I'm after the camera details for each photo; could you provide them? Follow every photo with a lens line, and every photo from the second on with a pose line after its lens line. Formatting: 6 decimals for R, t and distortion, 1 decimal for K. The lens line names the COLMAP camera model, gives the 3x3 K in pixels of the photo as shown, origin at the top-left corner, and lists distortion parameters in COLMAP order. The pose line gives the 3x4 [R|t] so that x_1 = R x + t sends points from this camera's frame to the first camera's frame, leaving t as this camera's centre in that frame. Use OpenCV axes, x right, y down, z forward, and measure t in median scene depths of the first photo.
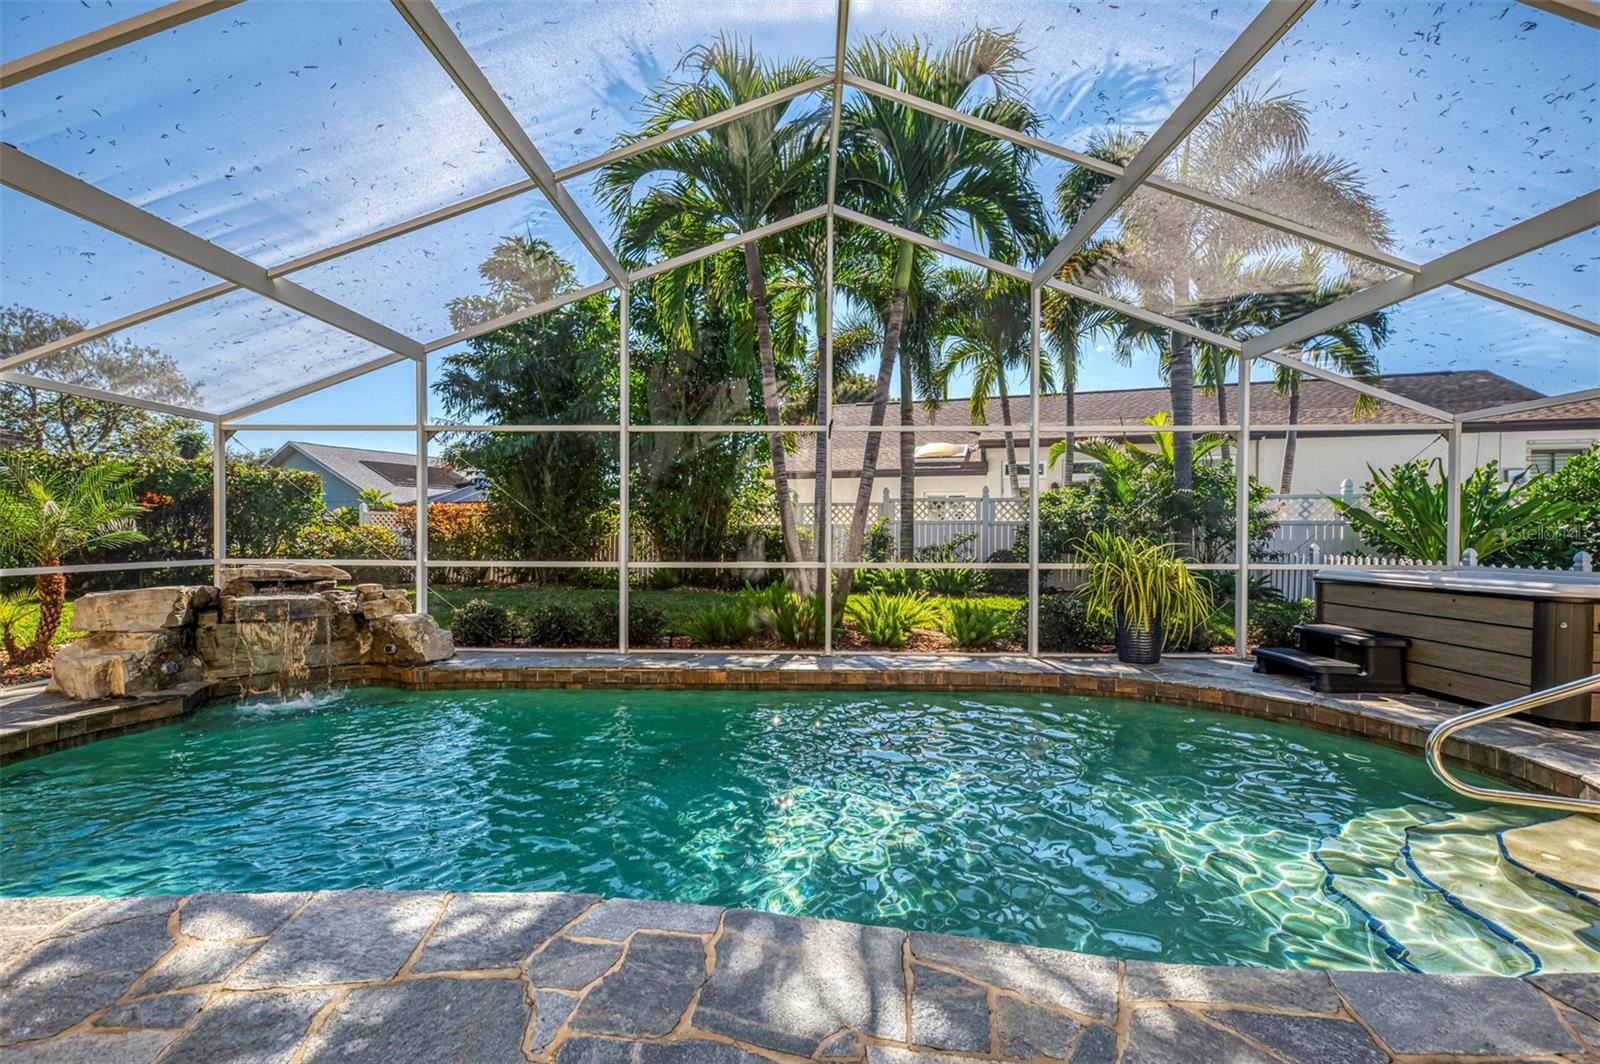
lens RADIAL K [[701.0, 0, 800.0], [0, 701.0, 532.0], [0, 0, 1]] dist [0.000271, 0.000034]
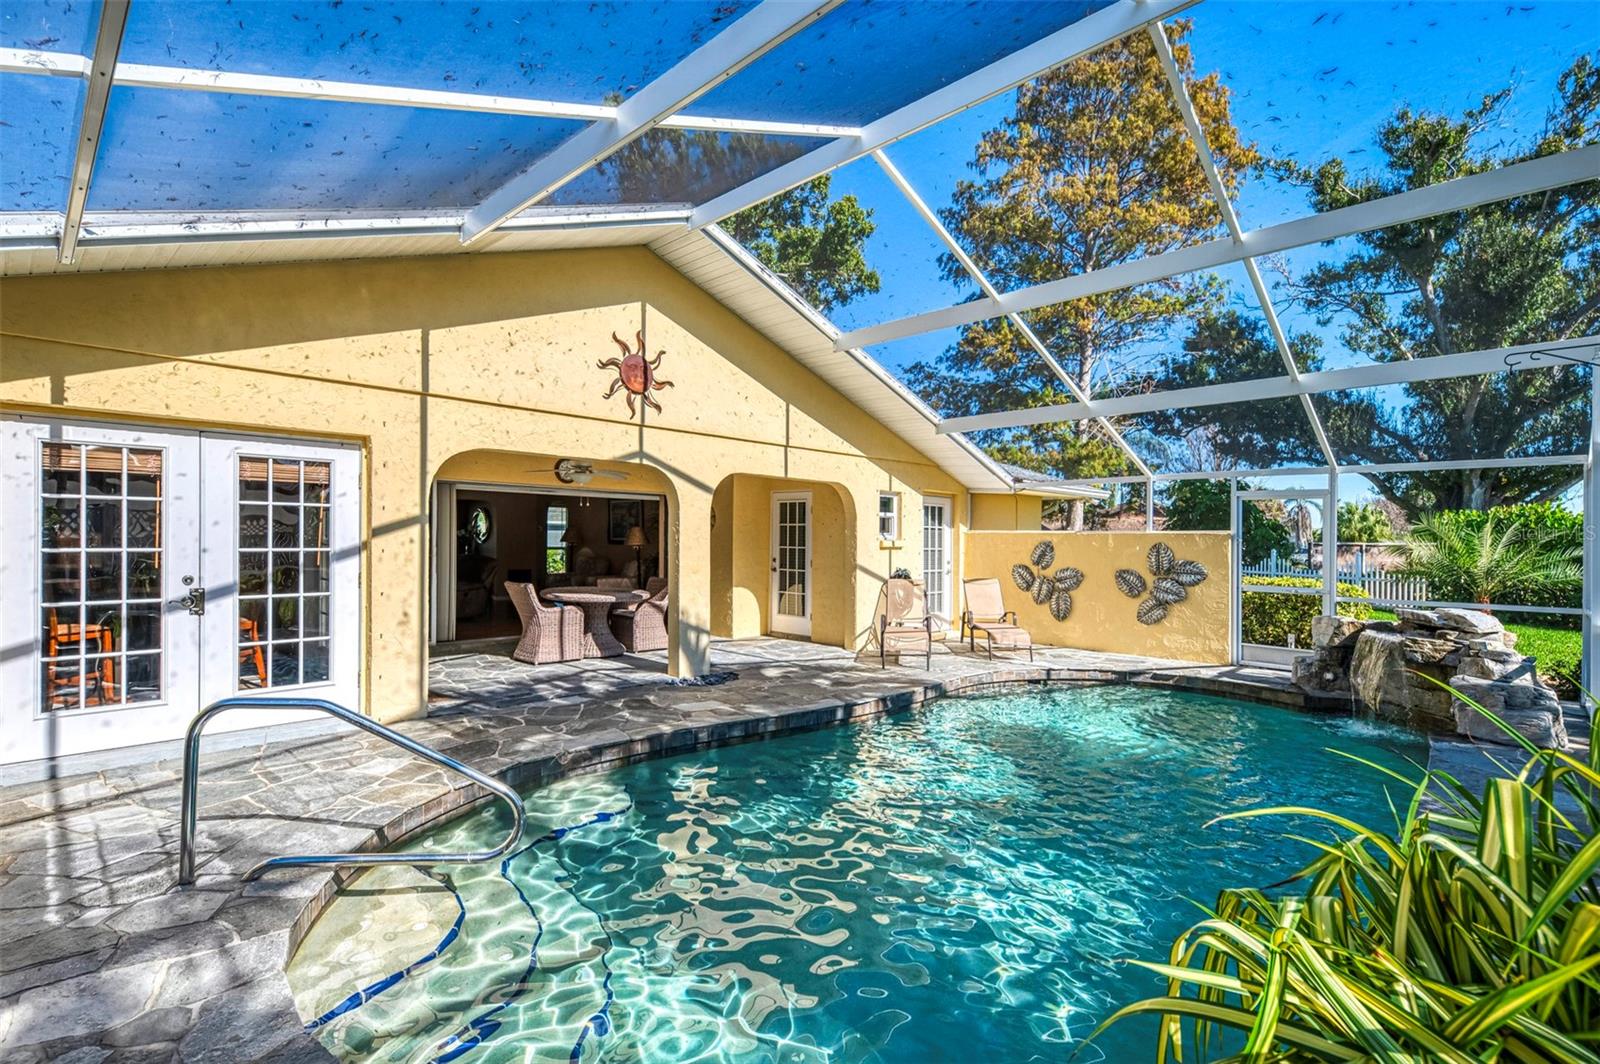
lens RADIAL K [[762.5, 0, 800.0], [0, 762.5, 532.0], [0, 0, 1]] dist [0.019568, 0.000088]
pose [[-0.677790, -0.013913, -0.735124, 0.658365], [-0.004295, 0.999879, -0.014964, -0.041528], [0.735243, -0.006985, -0.677767, 0.934359]]
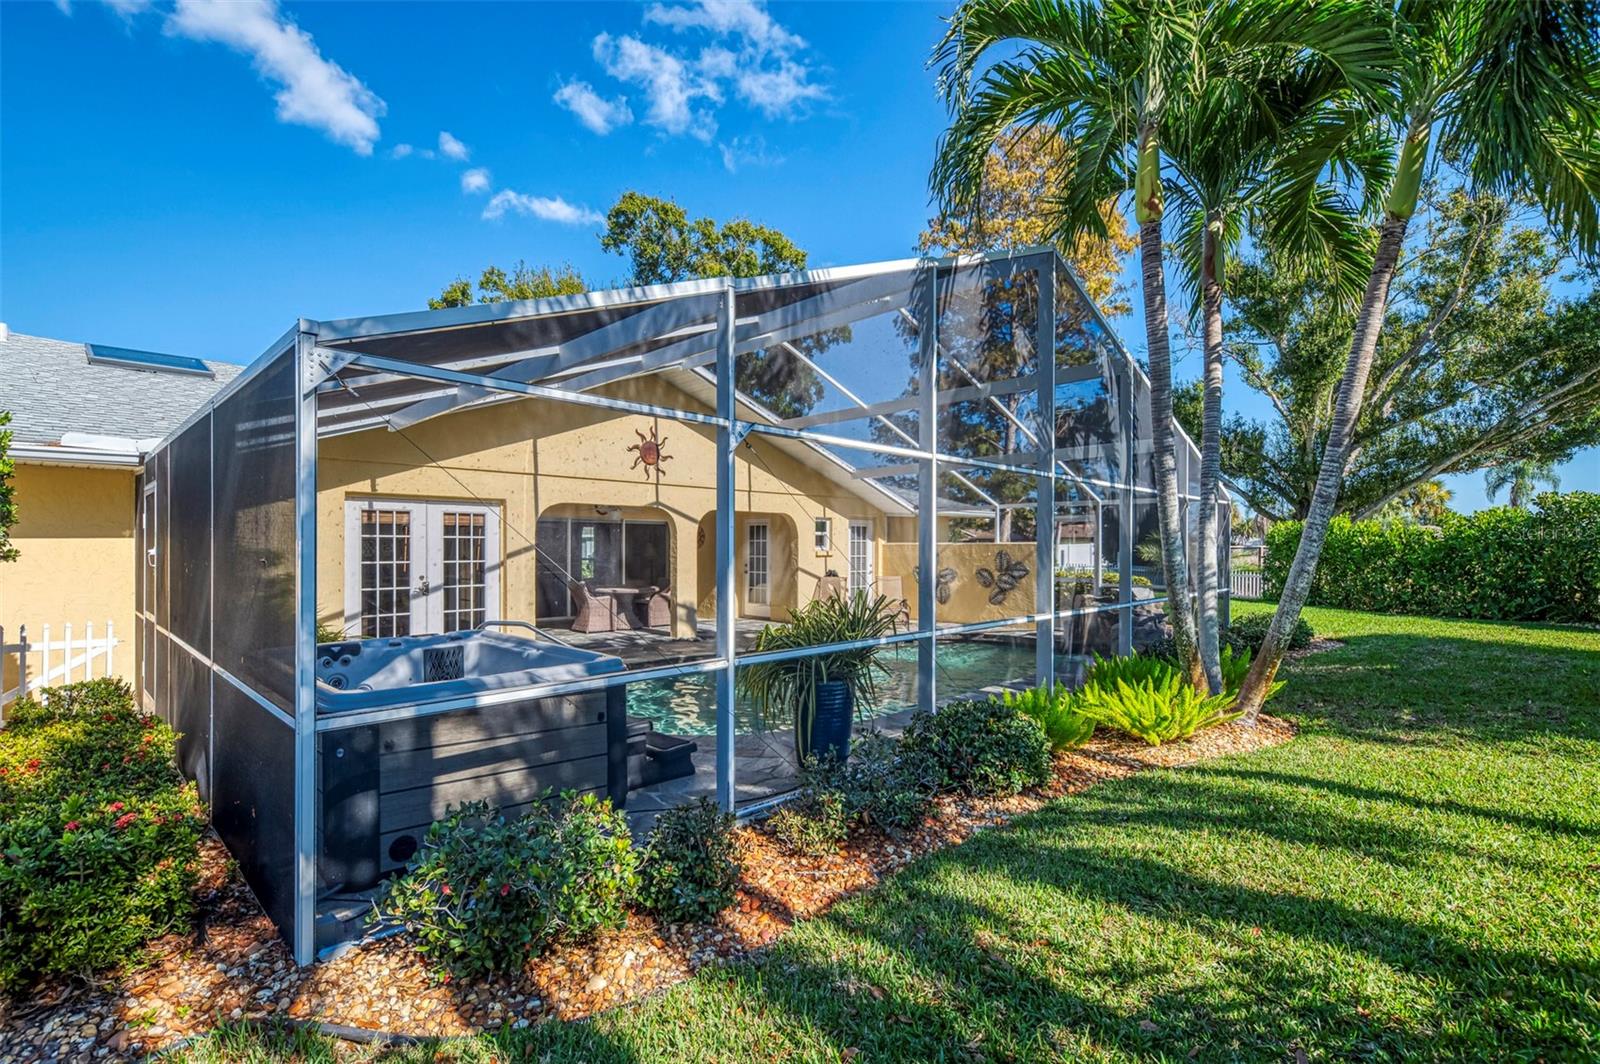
lens RADIAL K [[726.0, 0, 800.0], [0, 726.0, 532.0], [0, 0, 1]] dist [-0.000664, -0.000309]
pose [[-0.676733, -0.014117, -0.736093, 1.010323], [0.008843, 0.999588, -0.027300, -0.046064], [0.736175, -0.024984, -0.676330, 1.403553]]
